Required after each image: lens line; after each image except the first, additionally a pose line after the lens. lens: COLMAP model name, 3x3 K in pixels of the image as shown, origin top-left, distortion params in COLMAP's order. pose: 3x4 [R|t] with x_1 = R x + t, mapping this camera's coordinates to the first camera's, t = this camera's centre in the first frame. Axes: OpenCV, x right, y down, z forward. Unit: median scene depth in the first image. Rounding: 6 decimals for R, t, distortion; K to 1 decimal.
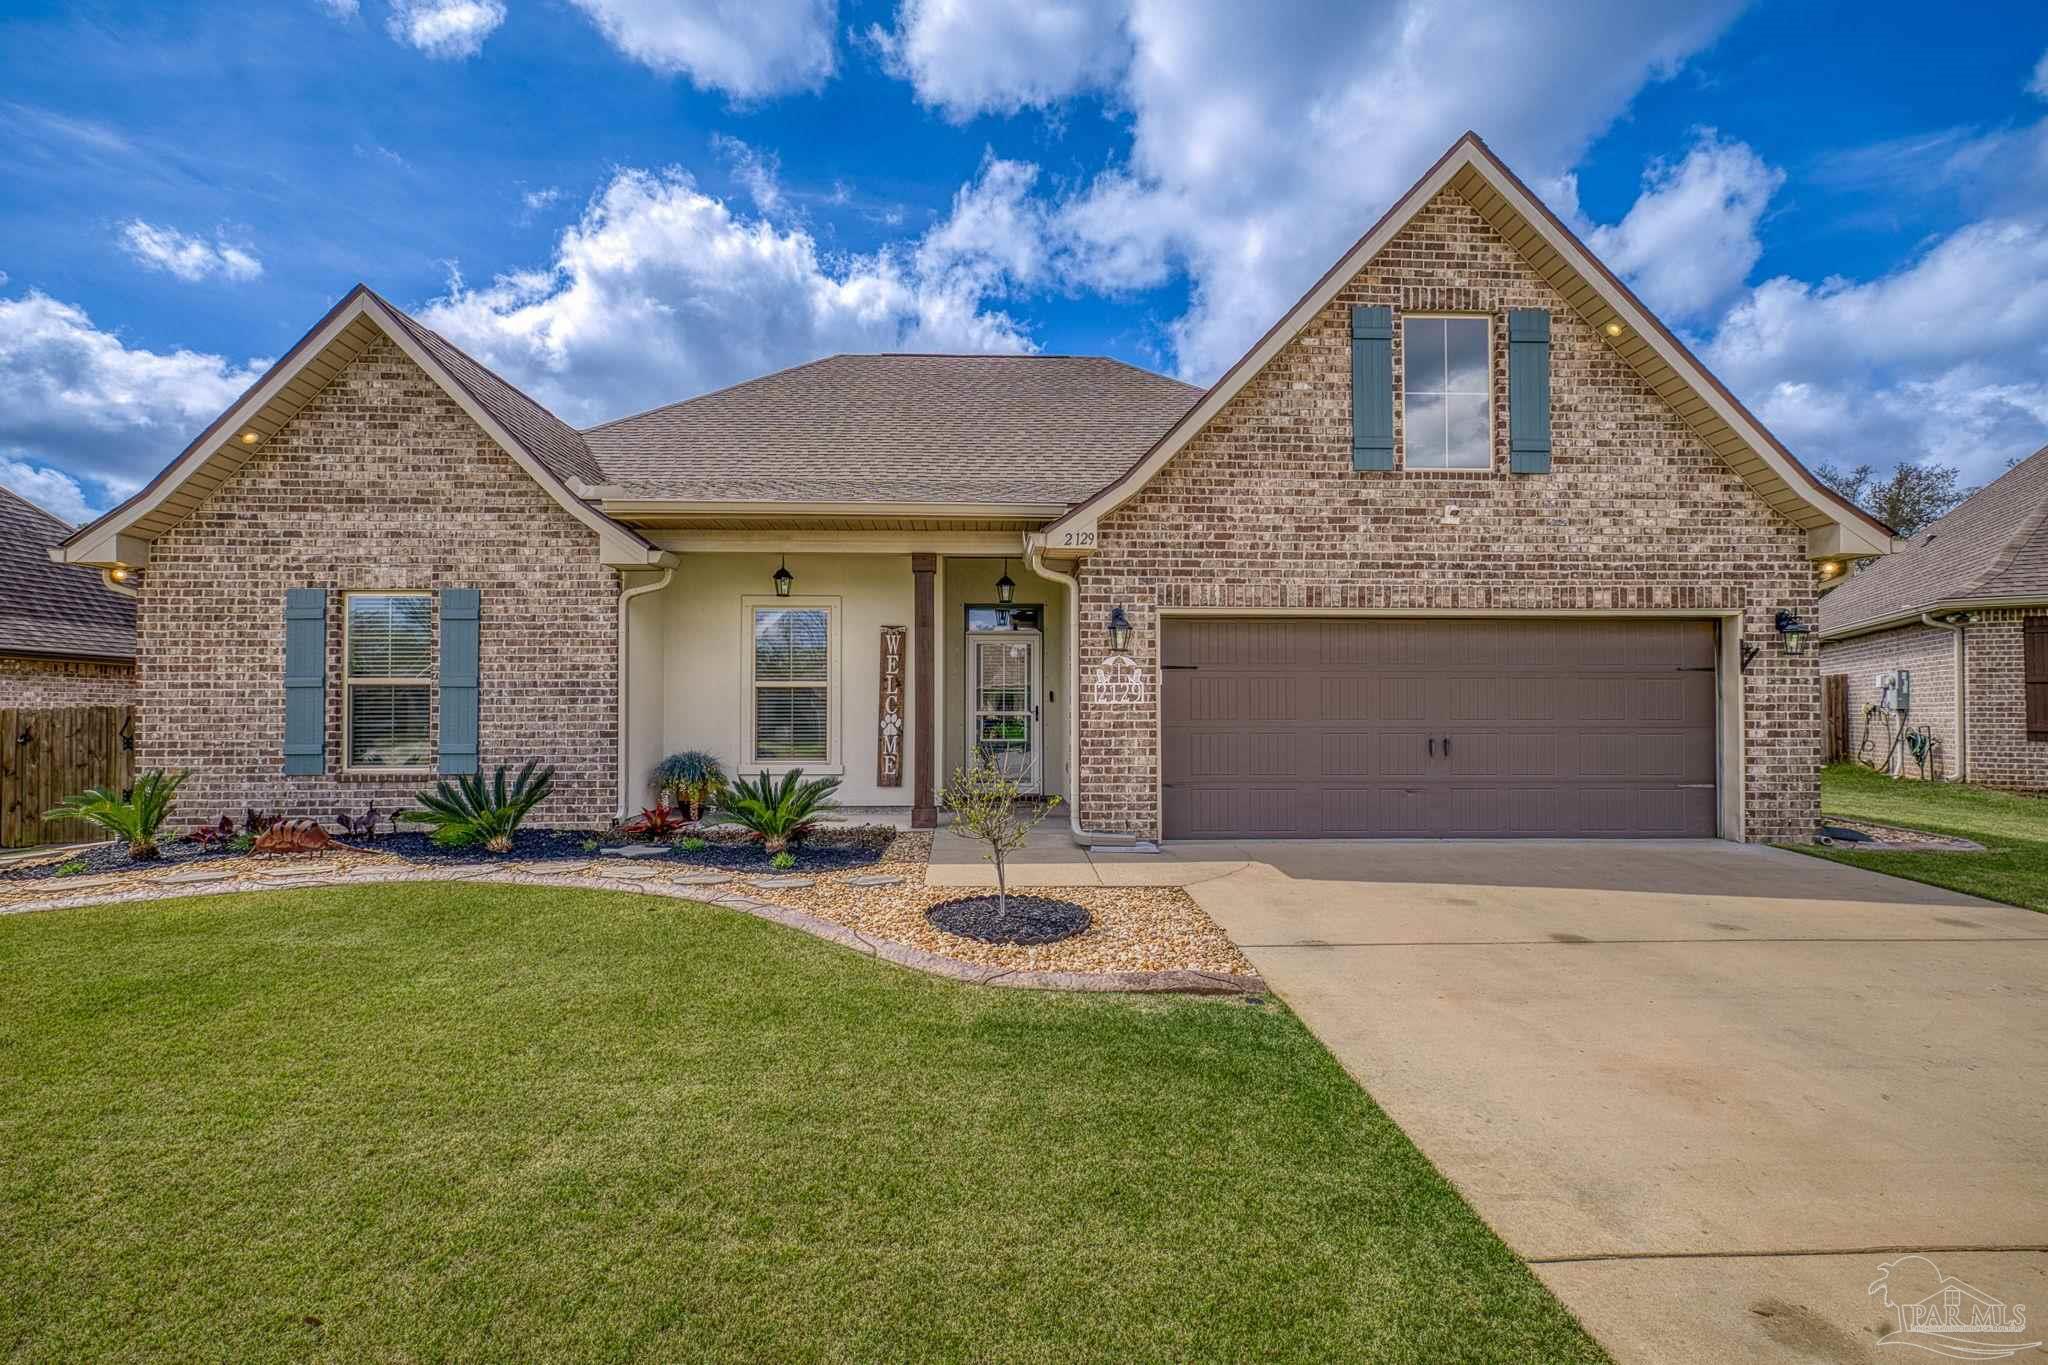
lens RADIAL K [[867.5, 0, 1011.3], [0, 867.5, 698.2], [0, 0, 1]] dist [0.000160, 0.000477]
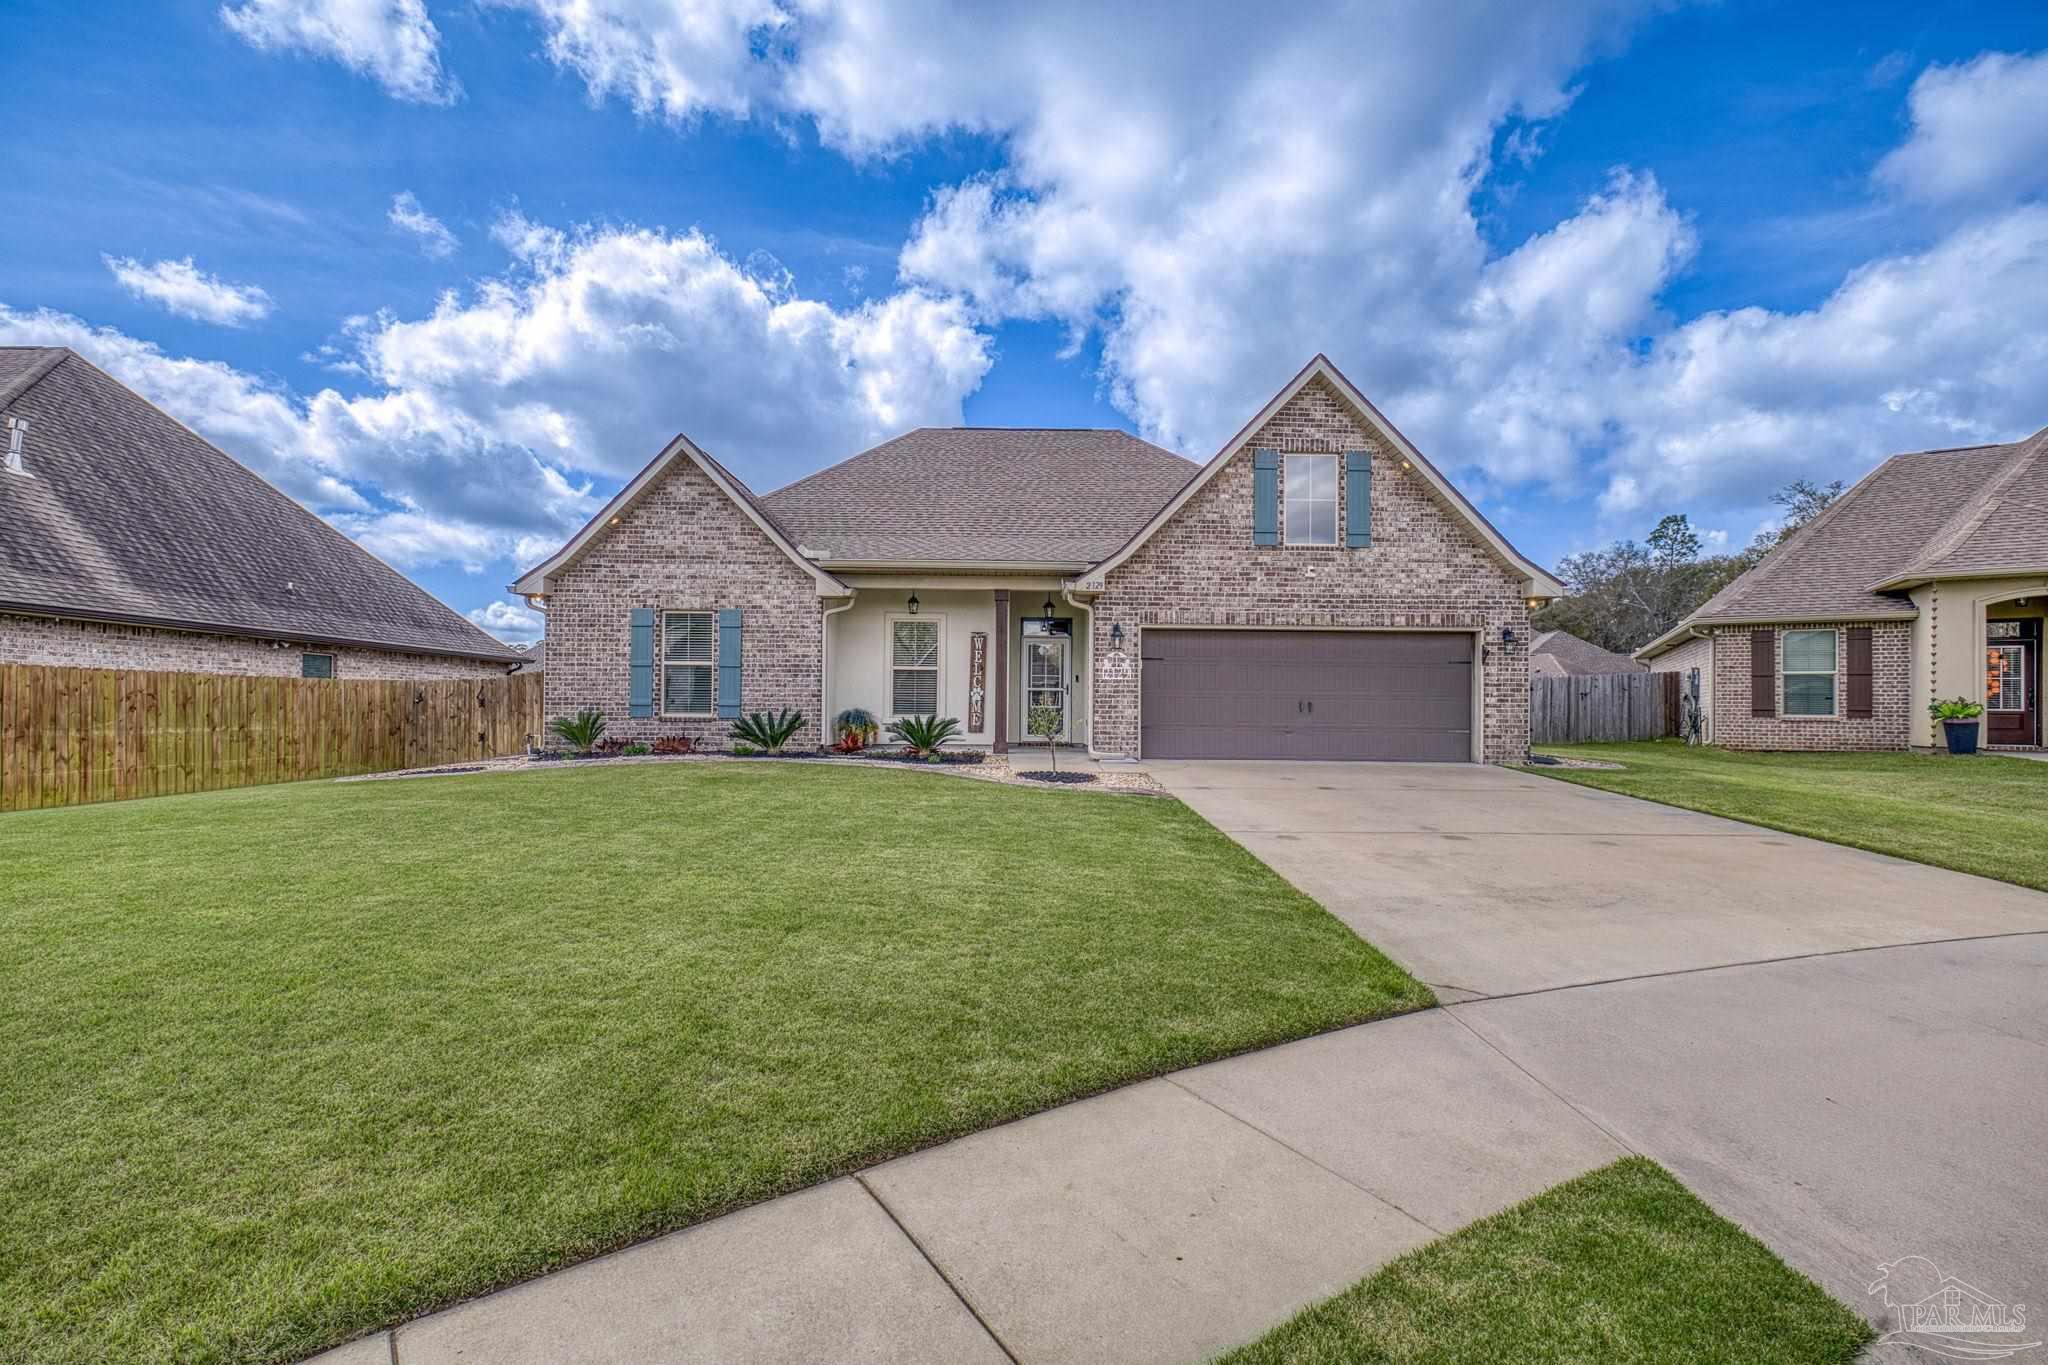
lens RADIAL K [[853.1, 0, 1020.4], [0, 853.1, 702.3], [0, 0, 1]] dist [0.002614, 0.000124]
pose [[0.999834, 0.009229, -0.015719, -0.040556], [-0.009104, 0.999927, 0.007955, 0.039850], [0.015791, -0.007810, 0.999845, -0.696968]]
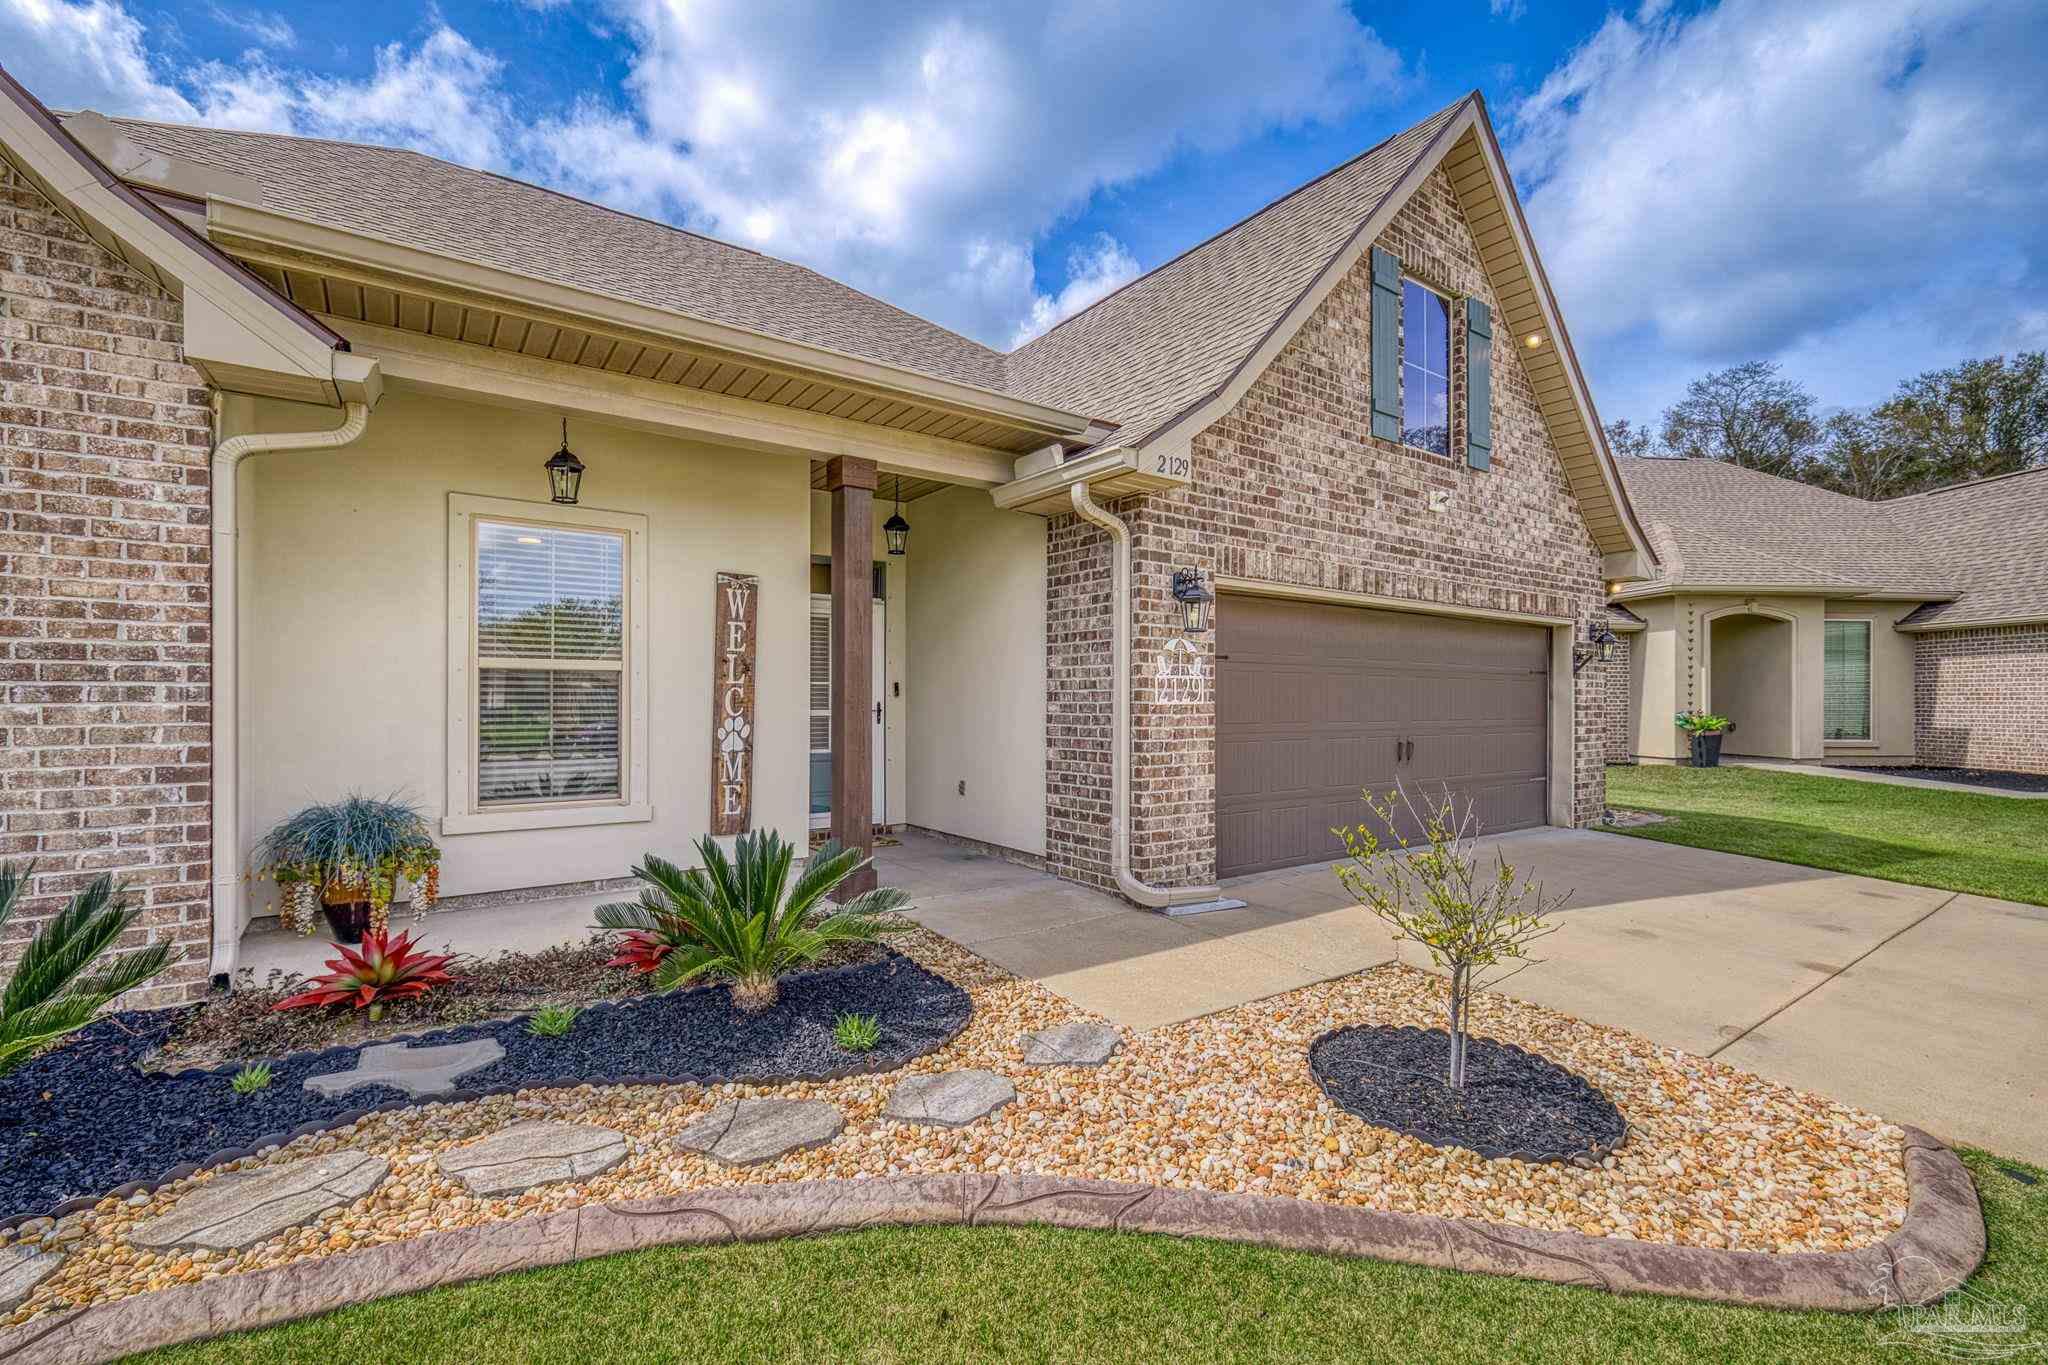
lens RADIAL K [[867.5, 0, 1011.3], [0, 867.5, 698.2], [0, 0, 1]] dist [0.000160, 0.000477]
pose [[0.840384, 0.004607, 0.541972, -0.373852], [-0.012046, 0.999876, 0.010180, -0.004354], [-0.541858, -0.015084, 0.840335, 0.455092]]
